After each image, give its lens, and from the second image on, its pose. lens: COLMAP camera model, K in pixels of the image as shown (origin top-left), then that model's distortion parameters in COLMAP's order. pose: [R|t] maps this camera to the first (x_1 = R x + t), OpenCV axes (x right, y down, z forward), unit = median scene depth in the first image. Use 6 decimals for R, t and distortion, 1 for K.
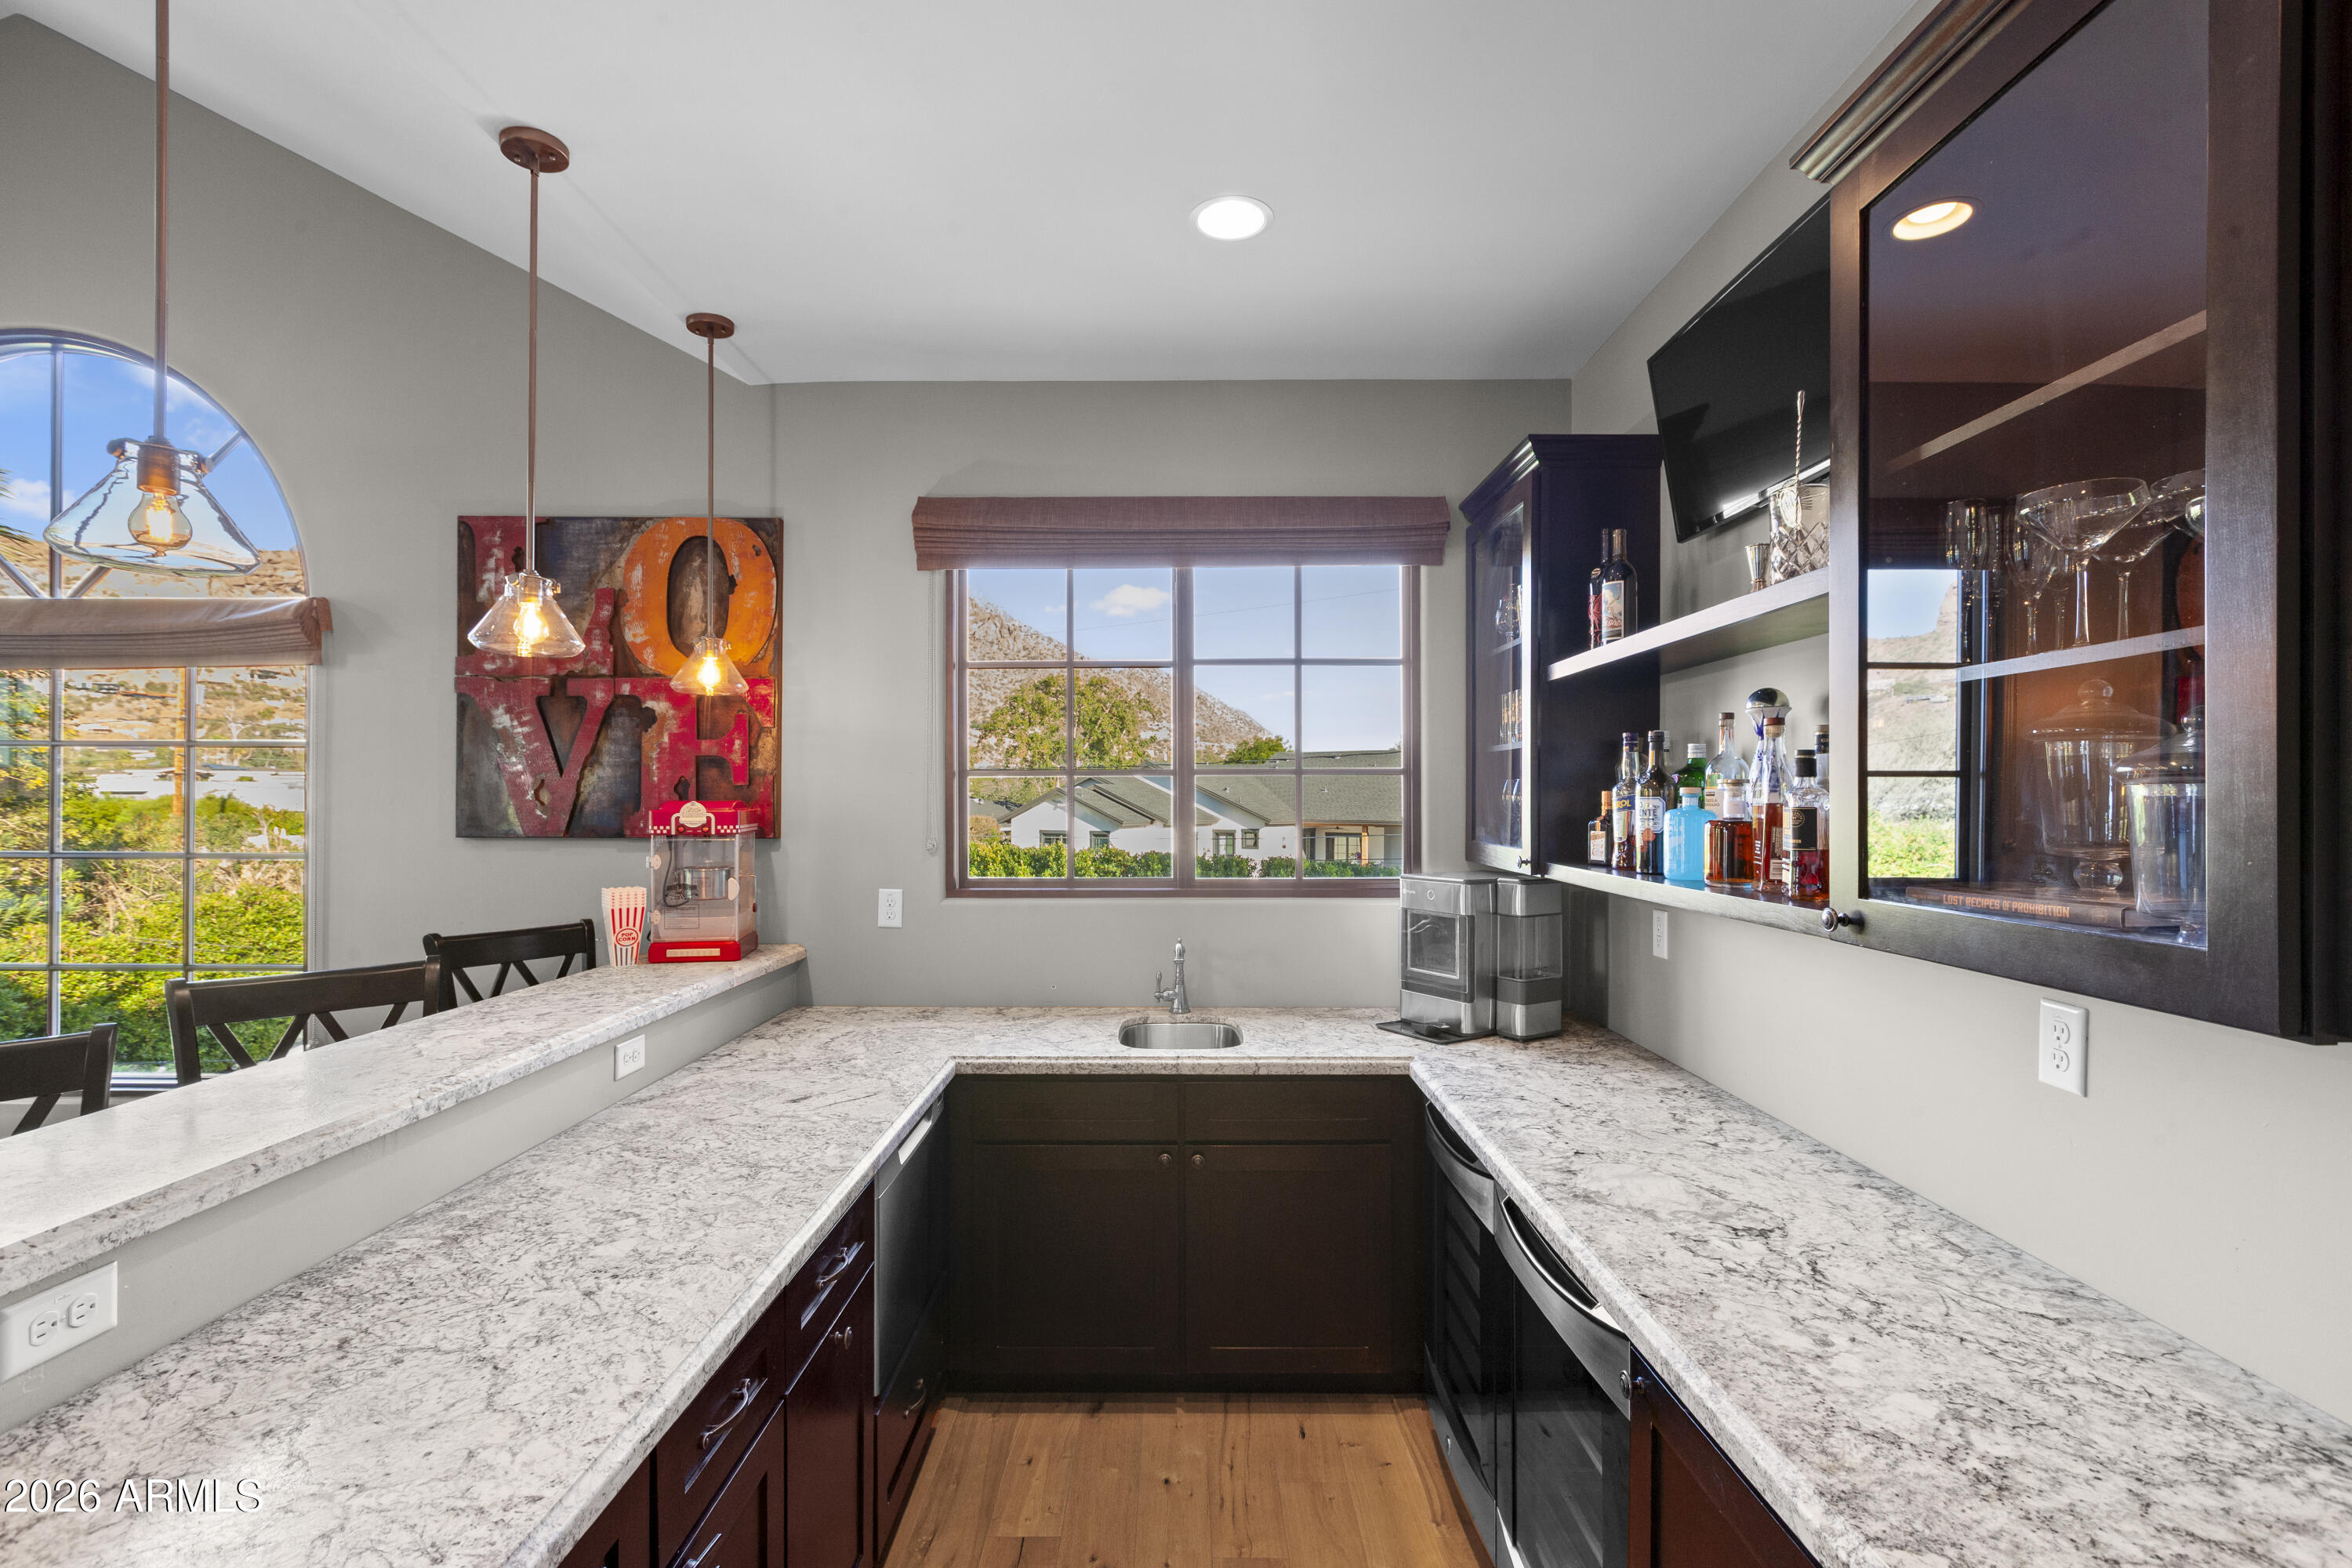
lens RADIAL K [[1074.0, 0, 1175.6], [0, 1074.0, 796.8], [0, 0, 1]] dist [0.001804, 0.000046]
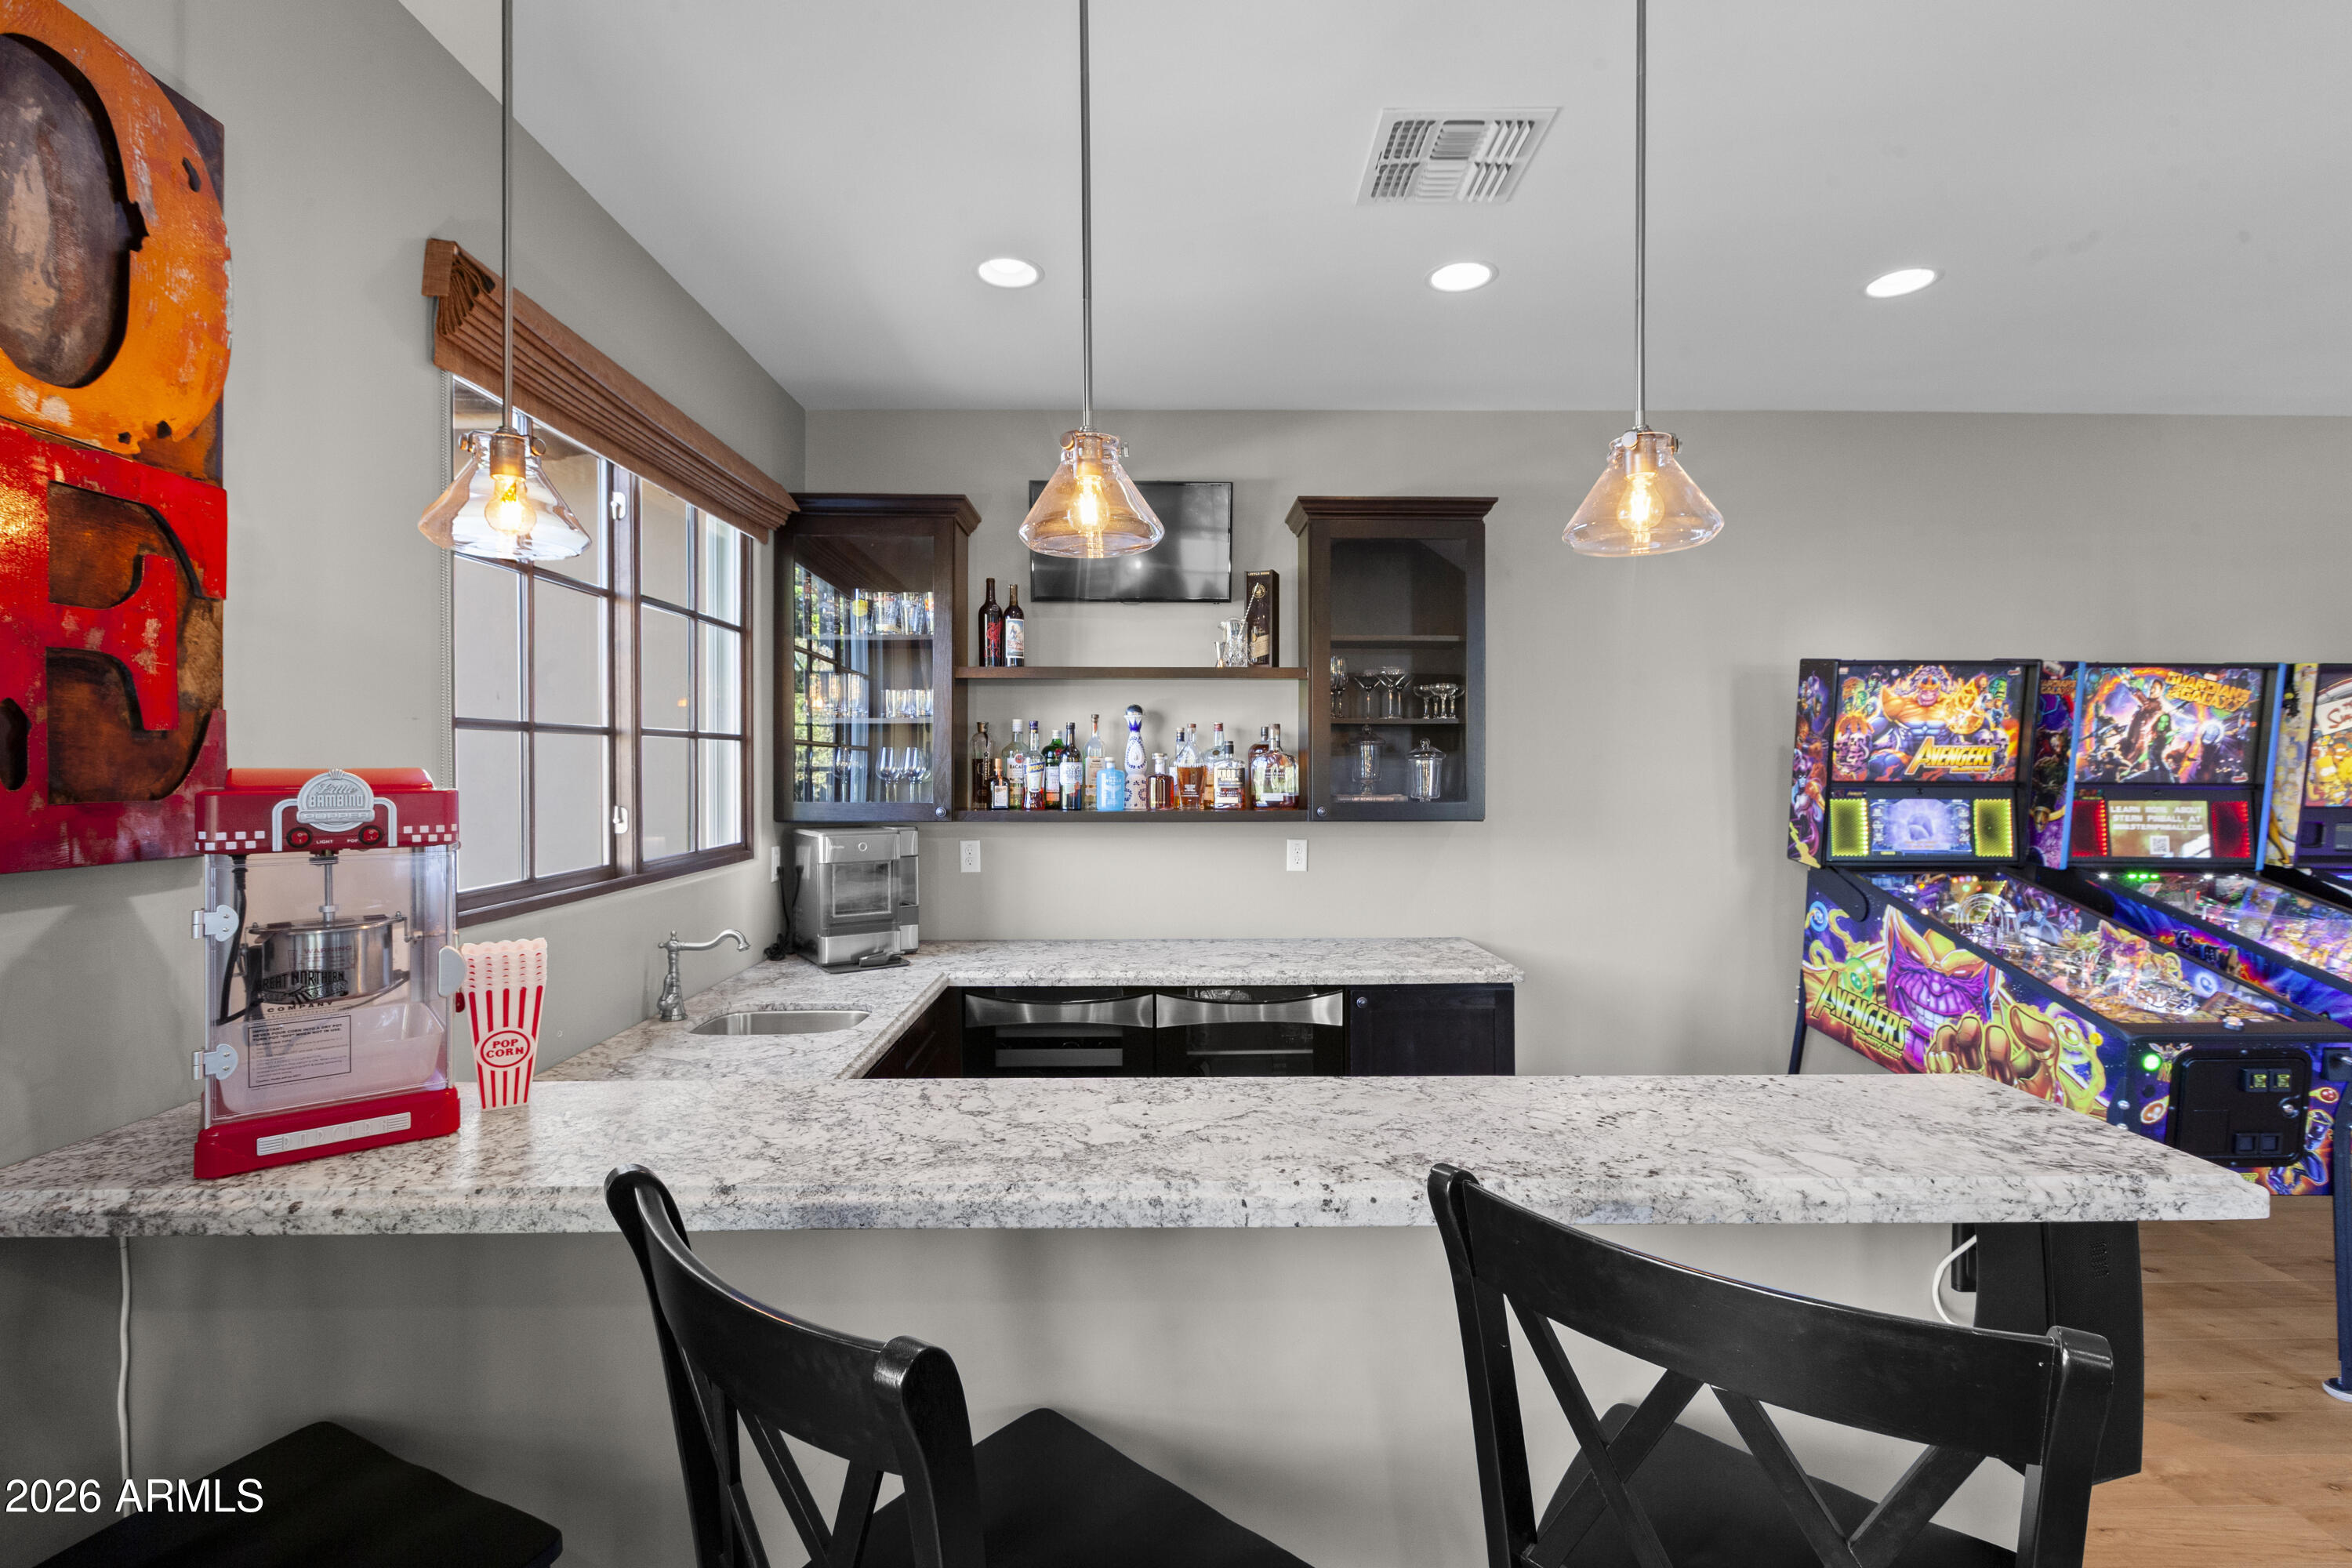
lens RADIAL K [[1043.5, 0, 1174.0], [0, 1043.5, 771.5], [0, 0, 1]] dist [0.000988, -0.005751]
pose [[-0.025385, -0.007951, 0.999646, -0.814139], [-0.003409, 0.999963, 0.007867, 0.000381], [-0.999672, -0.003208, -0.025411, 0.626154]]
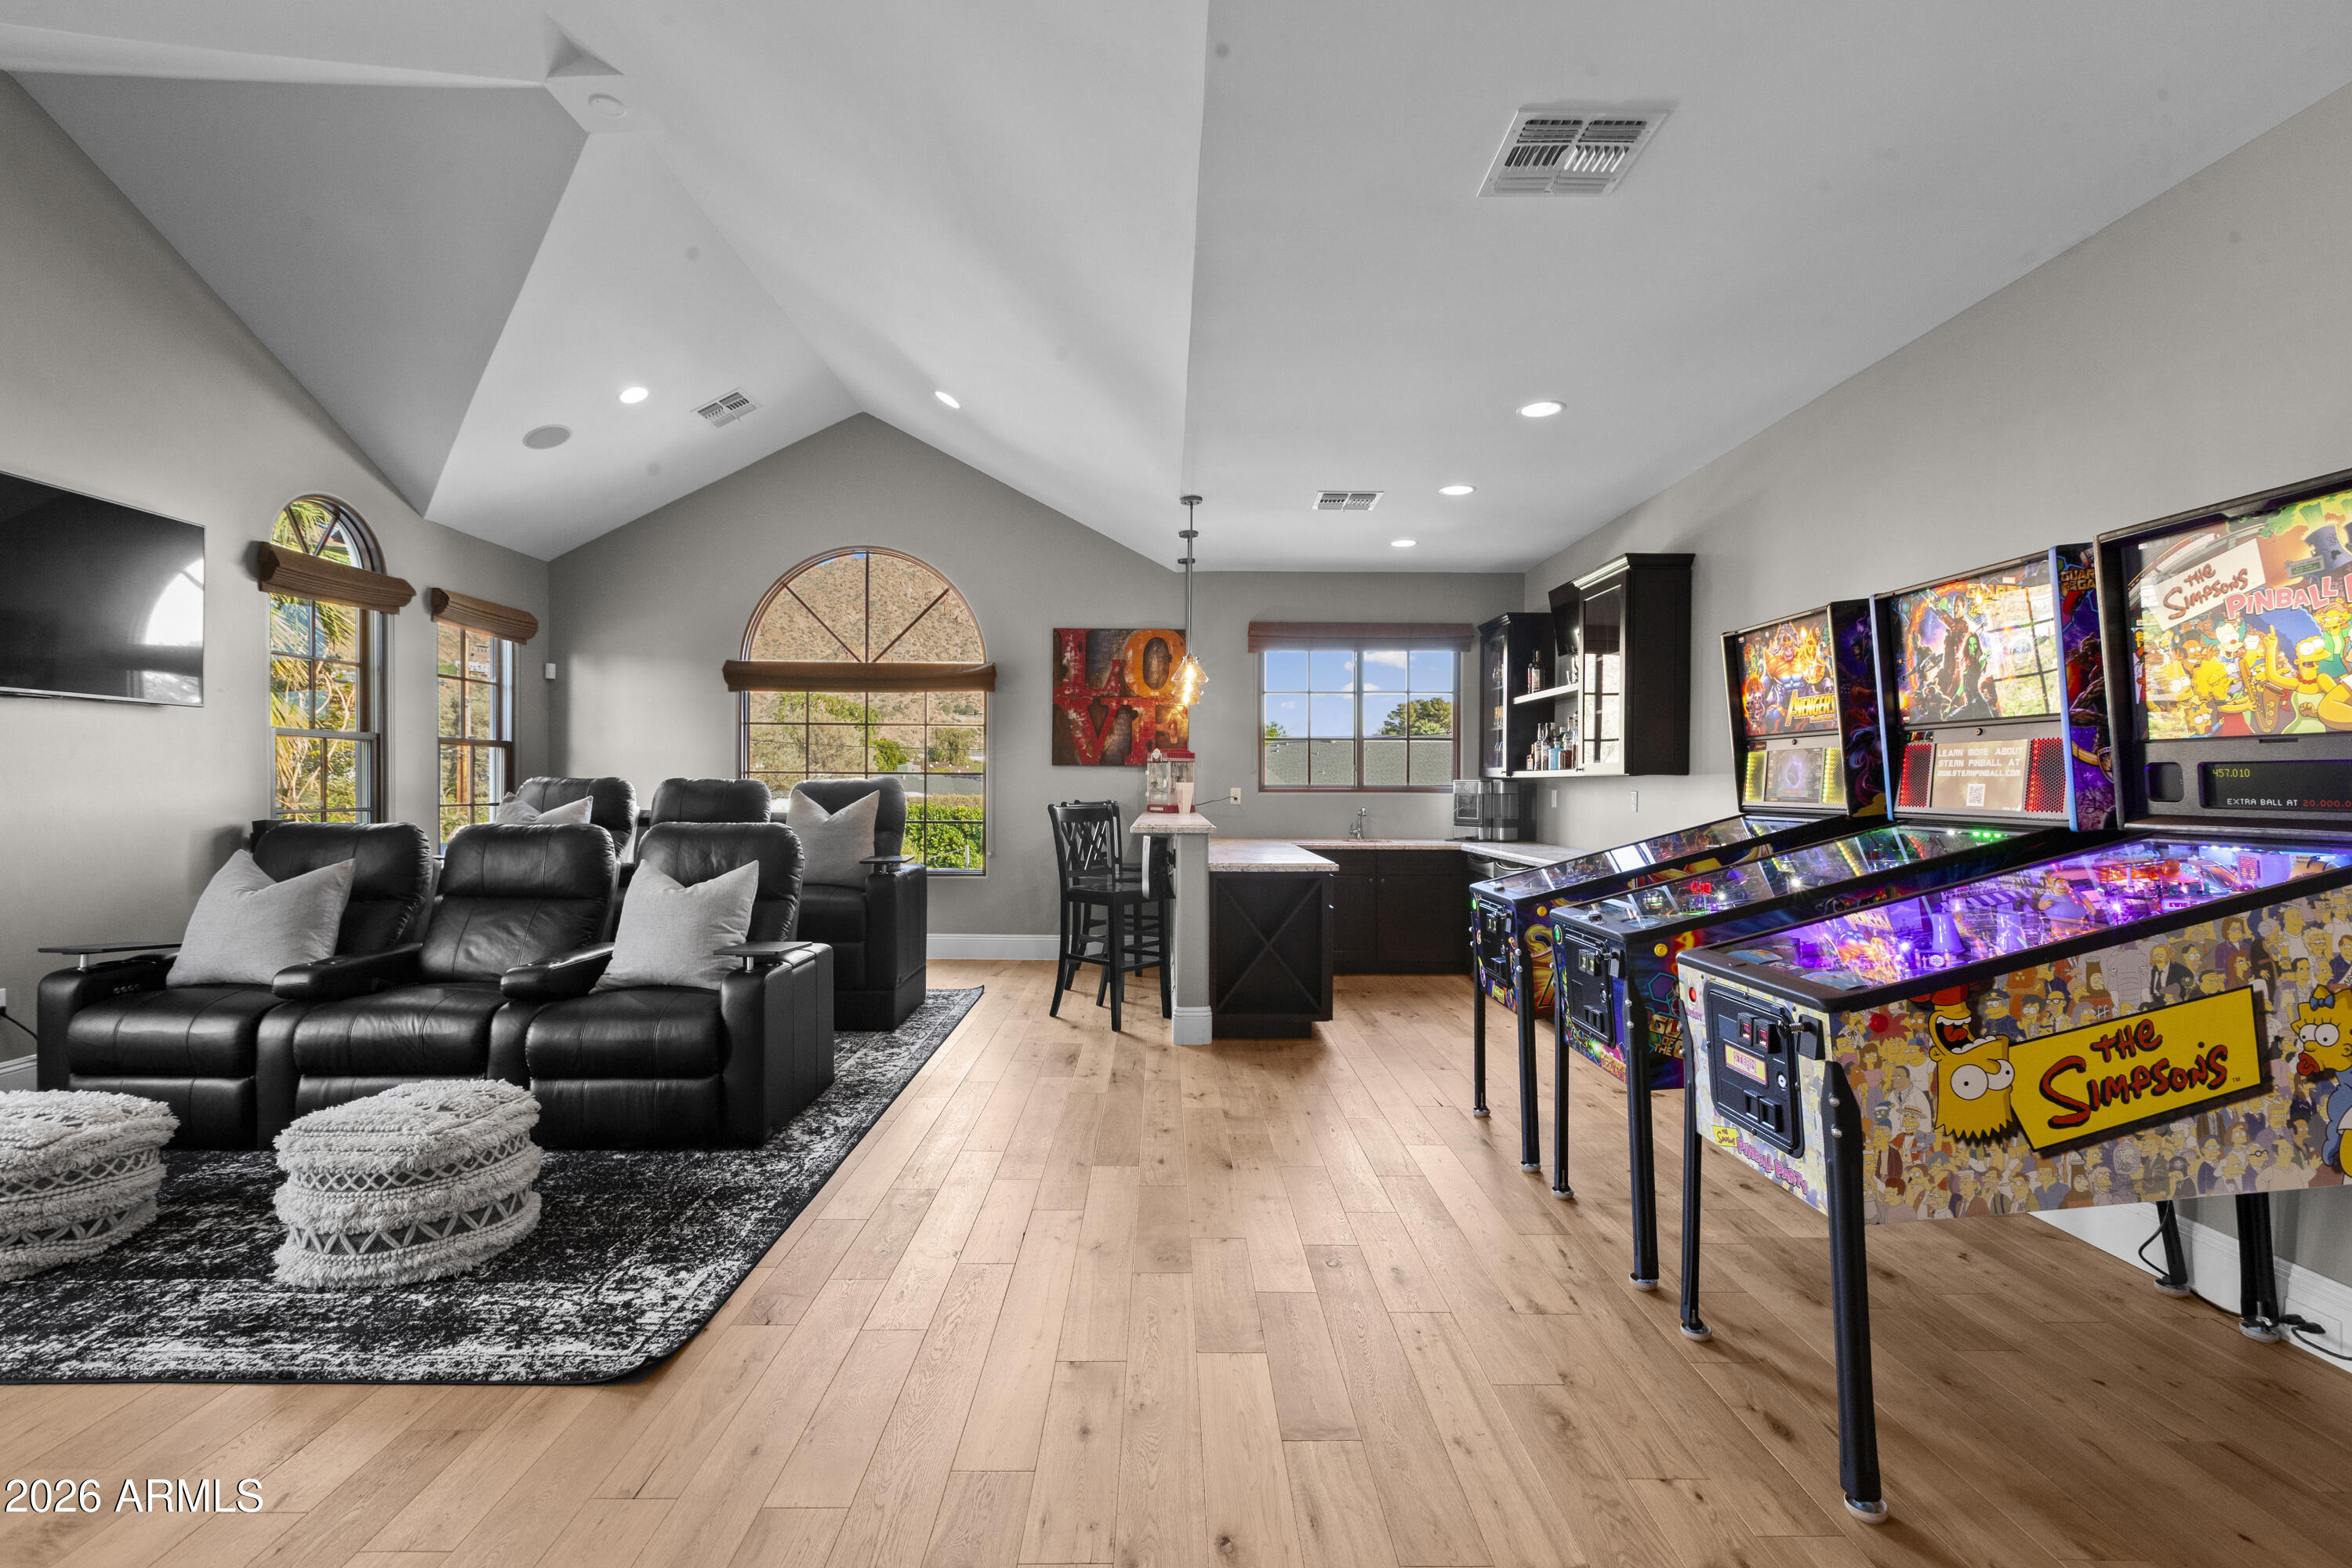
lens RADIAL K [[1074.0, 0, 1175.6], [0, 1074.0, 796.8], [0, 0, 1]] dist [0.001804, 0.000046]
pose [[0.999773, 0.003836, 0.020949, -0.453143], [-0.004115, 0.999903, 0.013324, 0.075747], [-0.020896, -0.013407, 0.999692, -1.371071]]
